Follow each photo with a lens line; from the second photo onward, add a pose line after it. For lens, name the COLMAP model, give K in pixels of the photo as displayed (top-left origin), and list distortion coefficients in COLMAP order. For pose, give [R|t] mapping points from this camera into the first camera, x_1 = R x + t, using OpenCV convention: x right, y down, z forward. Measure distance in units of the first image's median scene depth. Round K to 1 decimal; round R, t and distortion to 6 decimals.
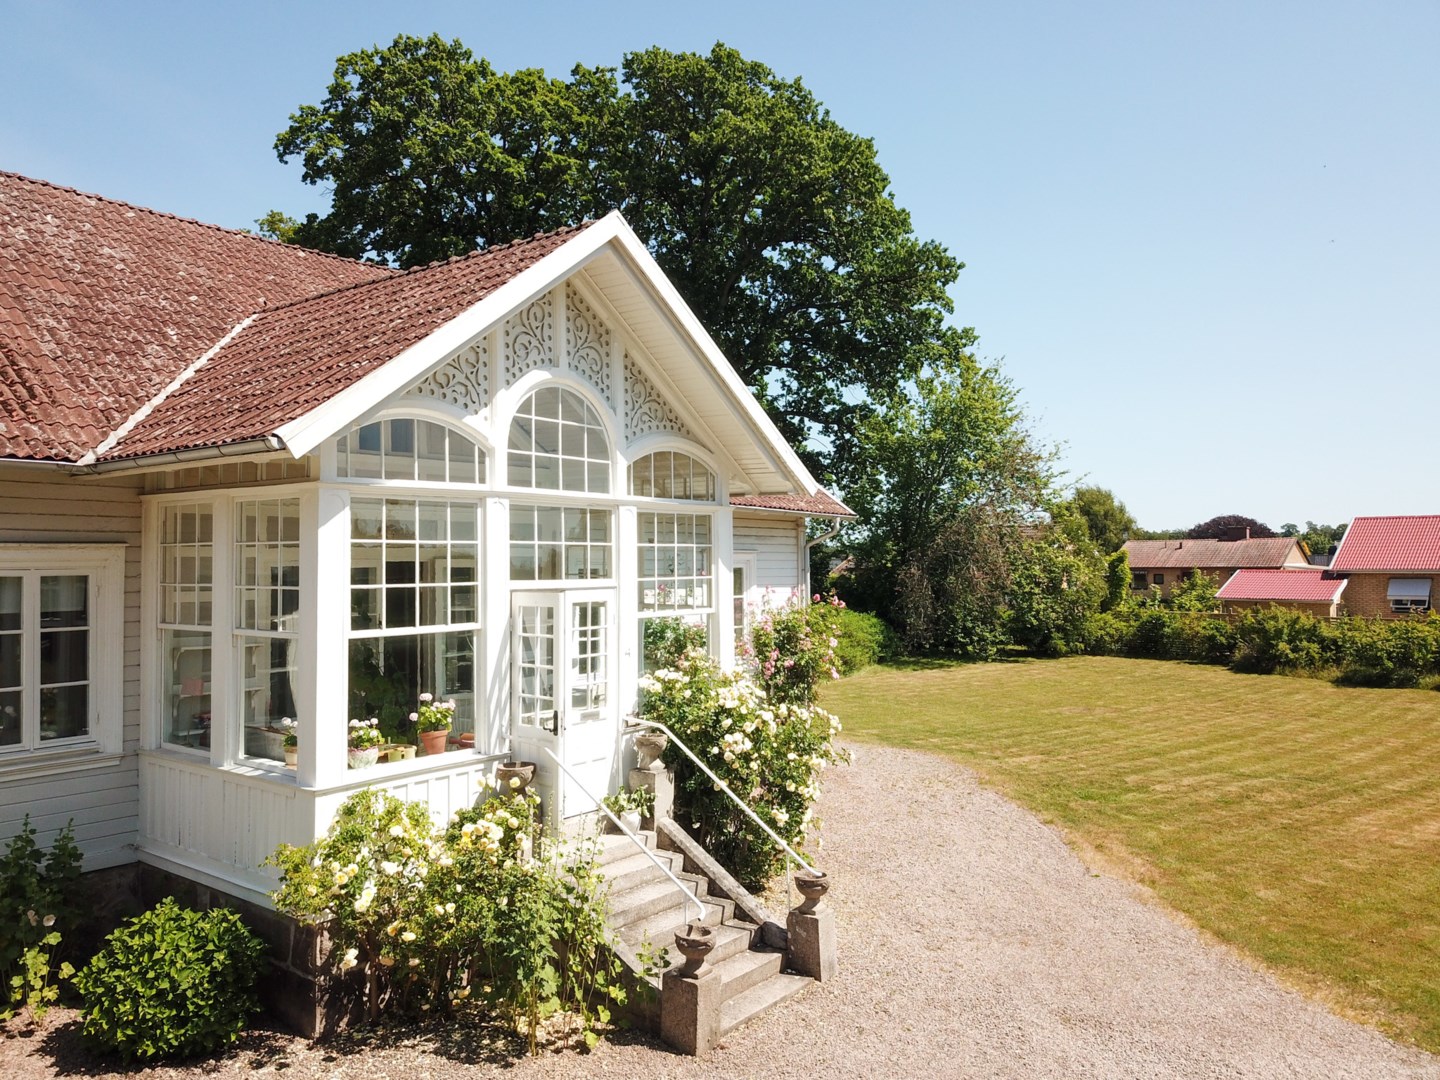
lens RADIAL K [[1088.1, 0, 702.7], [0, 1088.1, 547.9], [0, 0, 1]] dist [0.052869, -0.056087]
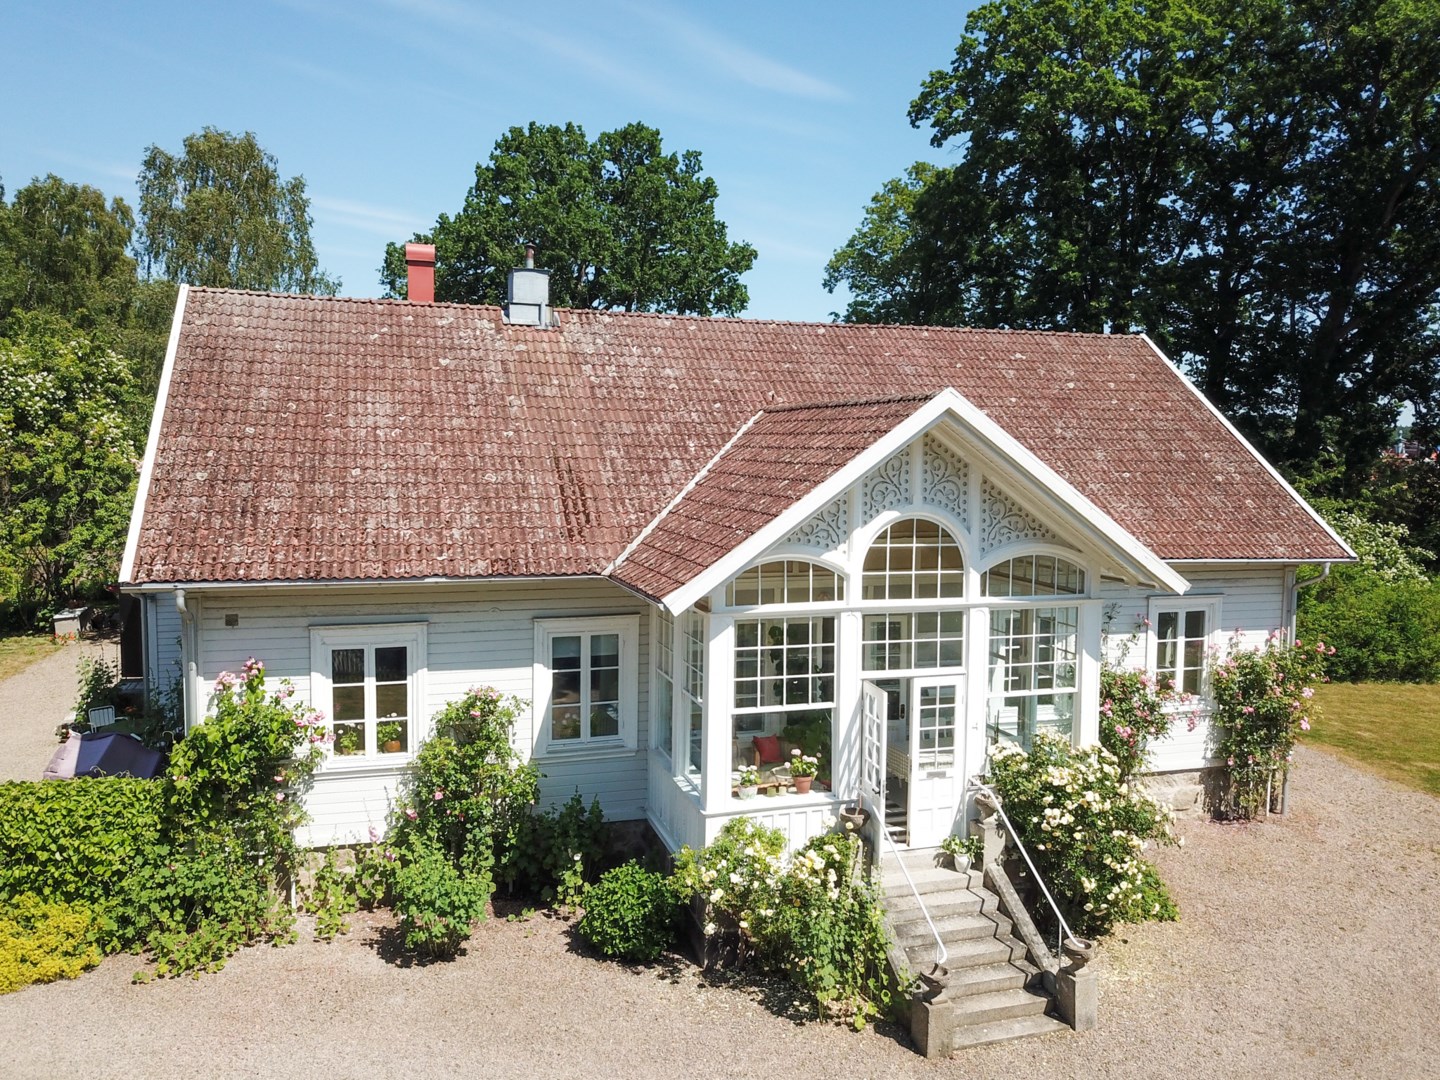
lens RADIAL K [[1122.3, 0, 713.7], [0, 1122.3, 543.1], [0, 0, 1]] dist [0.011569, -0.000923]
pose [[0.827211, 0.061381, -0.558529, 0.396278], [-0.005753, 0.994889, 0.100815, -0.244156], [0.561862, -0.080182, 0.823336, -0.199940]]
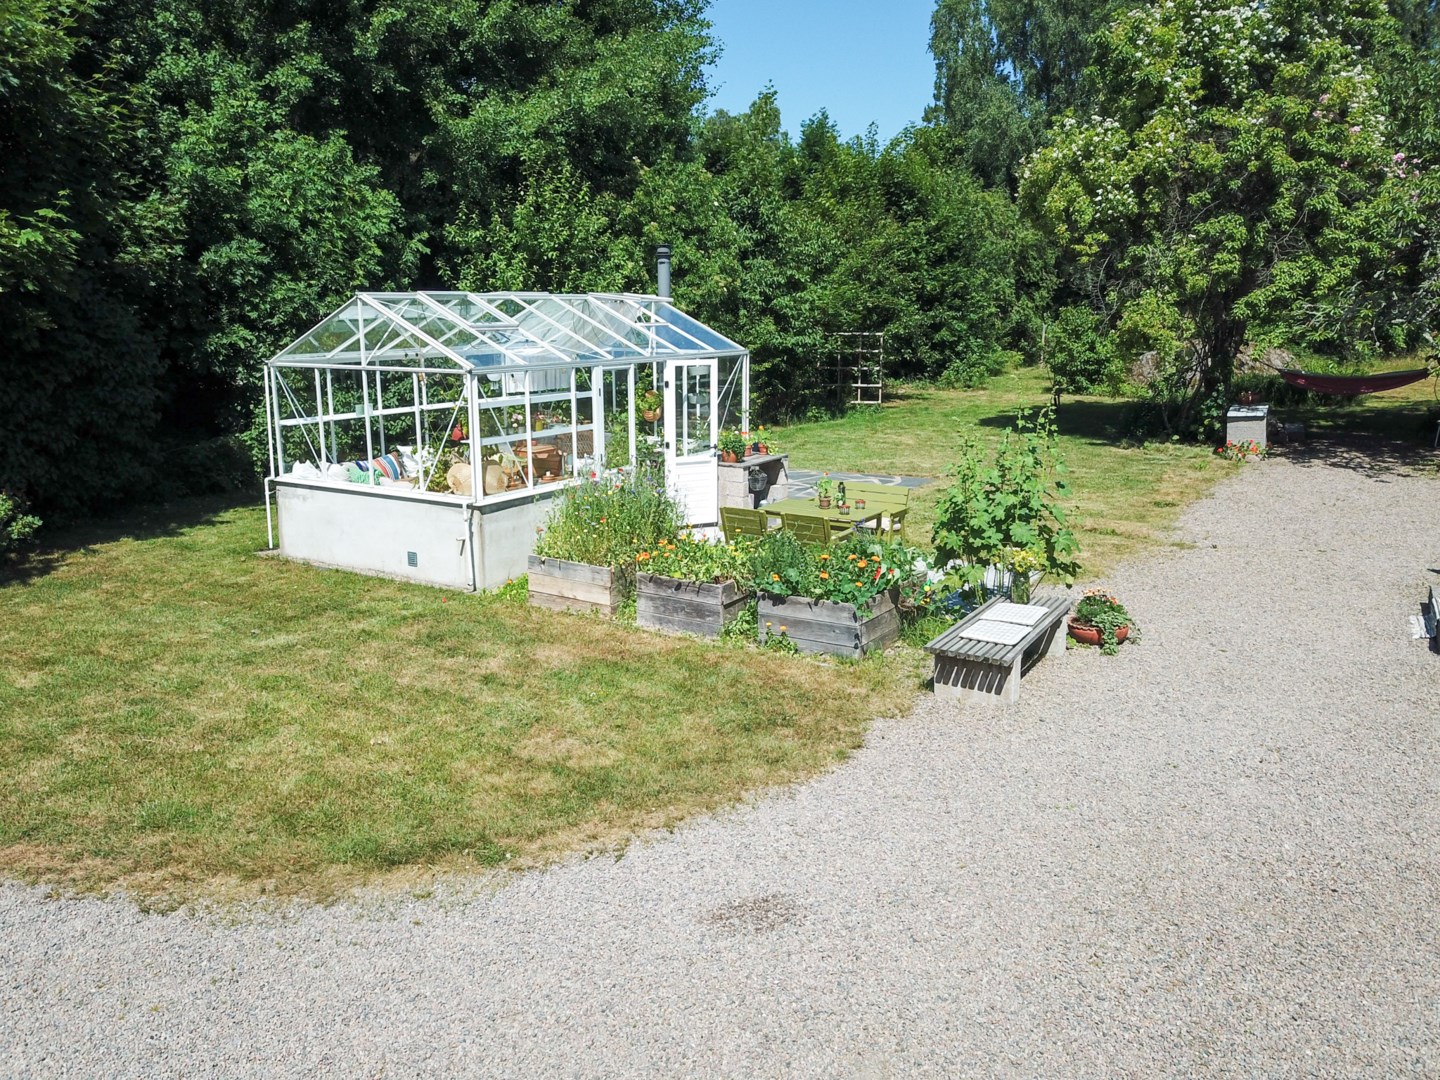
lens RADIAL K [[1103.5, 0, 717.1], [0, 1103.5, 543.4], [0, 0, 1]] dist [0.015058, -0.007033]
pose [[0.162497, 0.215177, -0.962961, -1.044072], [0.016167, 0.975220, 0.220645, 0.052446], [0.986577, -0.051422, 0.154992, 0.149407]]
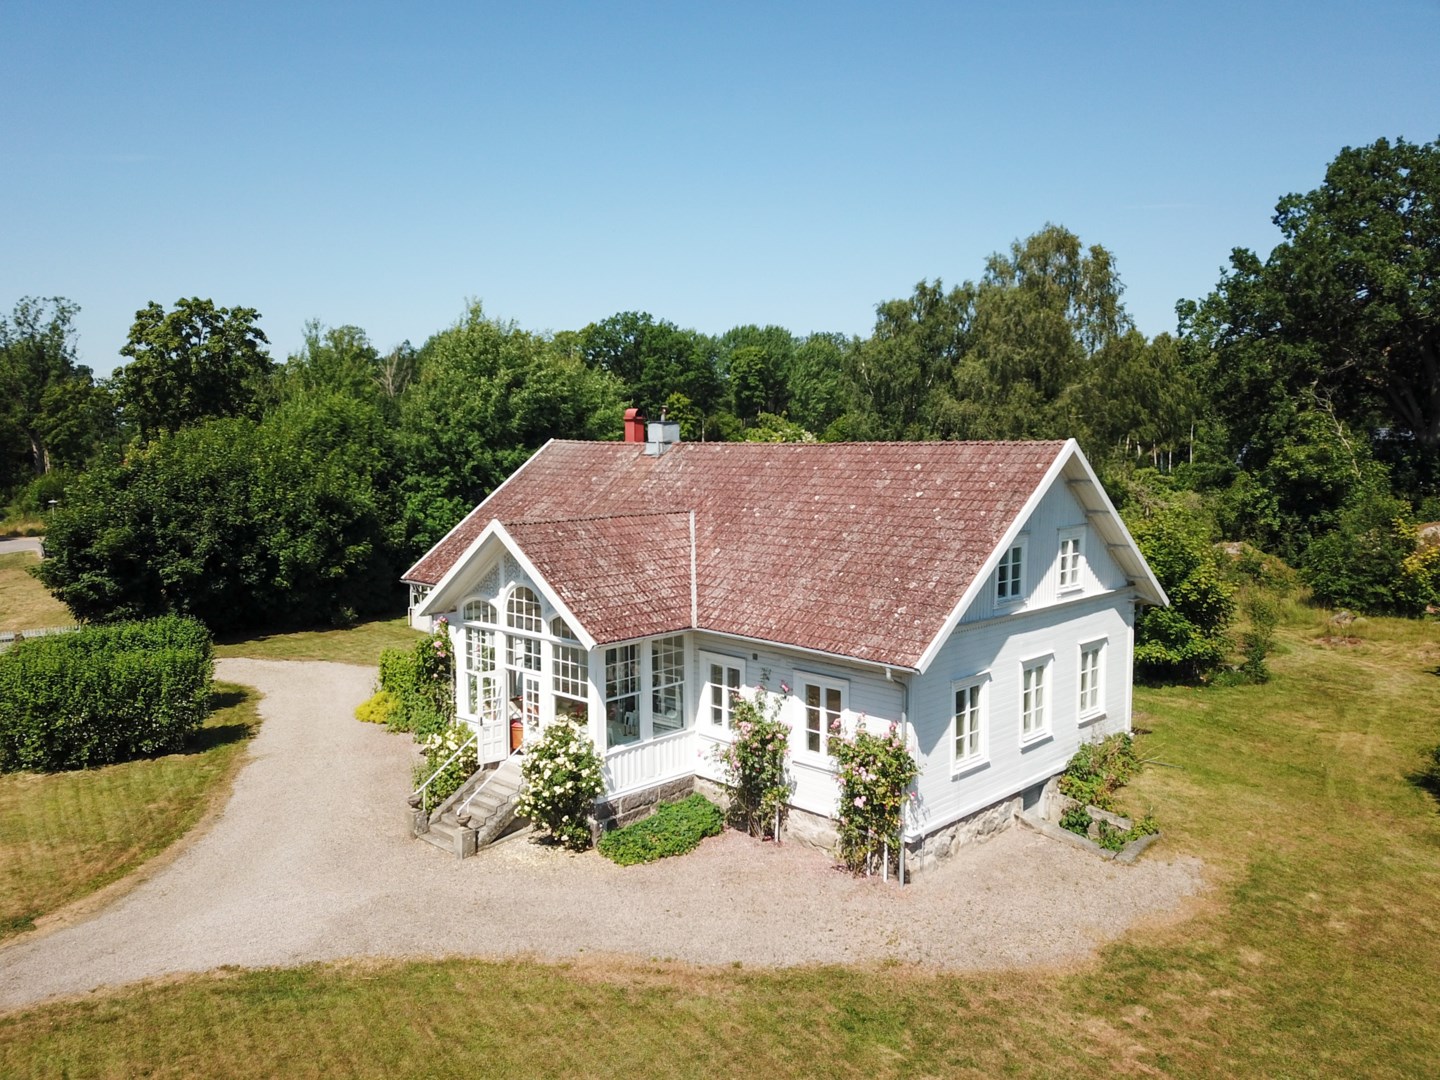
lens RADIAL K [[1103.5, 0, 717.1], [0, 1103.5, 543.4], [0, 0, 1]] dist [0.015058, -0.007033]
pose [[-0.108051, 0.099178, -0.989186, 2.107546], [0.019097, 0.995035, 0.097679, -0.452764], [0.993962, -0.008336, -0.109408, 1.639941]]
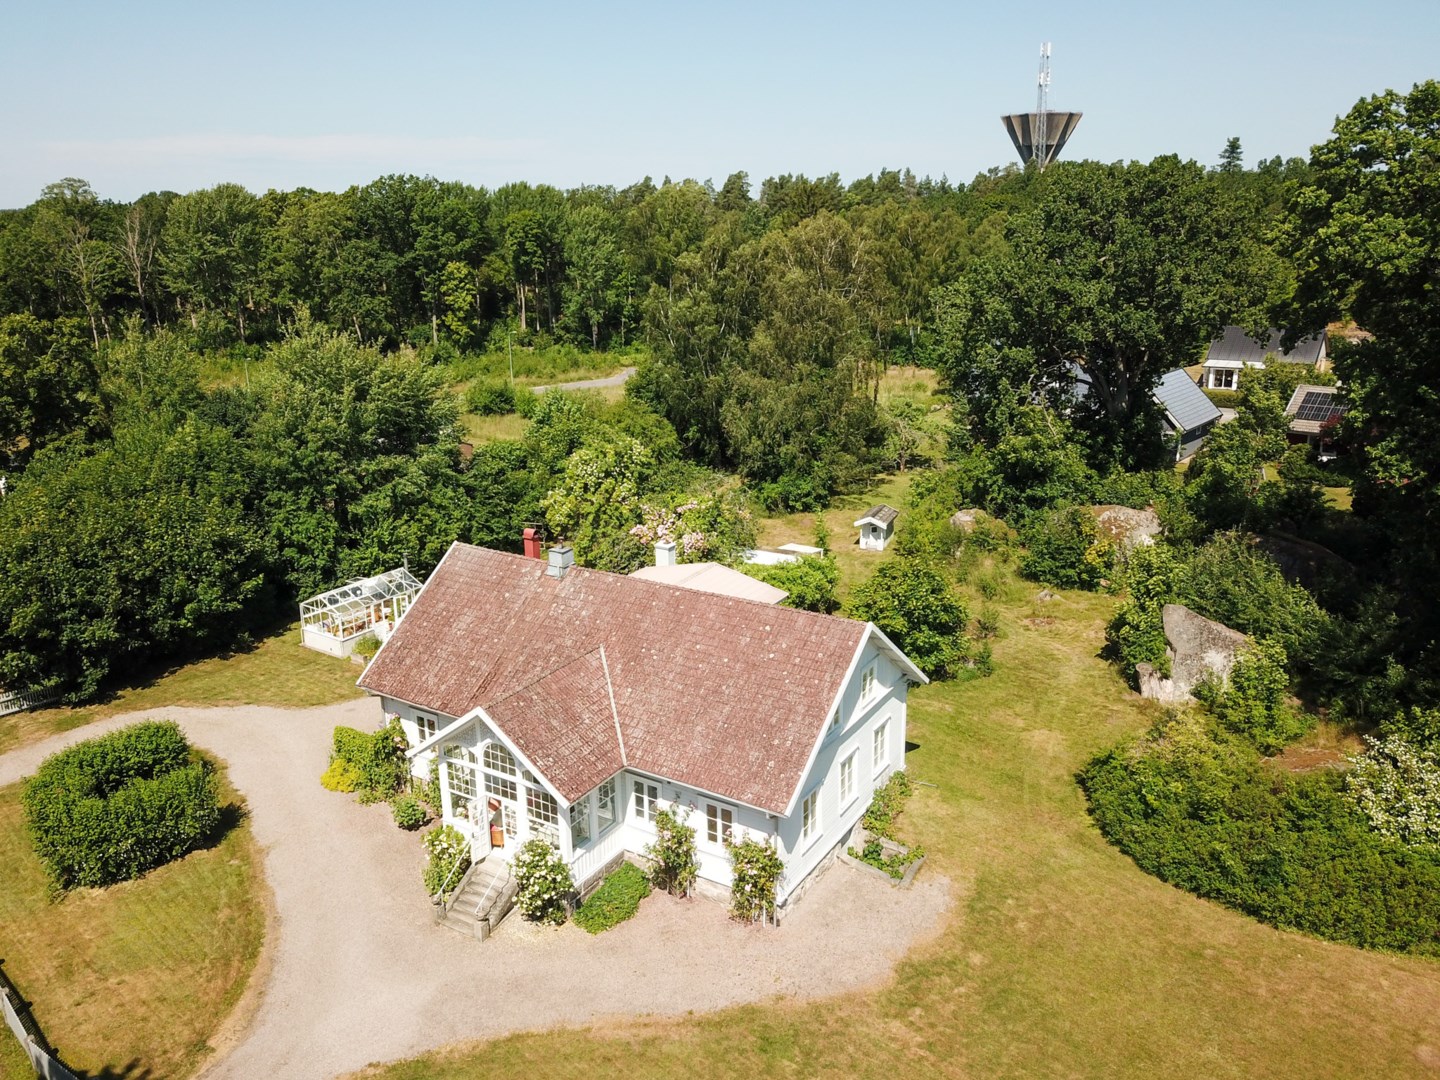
lens RADIAL K [[1108.7, 0, 724.1], [0, 1108.7, 561.9], [0, 0, 1]] dist [0.005523, -0.000870]
pose [[0.115124, 0.302731, -0.946097, 2.850783], [0.026797, 0.951137, 0.307604, -1.629255], [0.992990, -0.060766, 0.101387, 1.342383]]
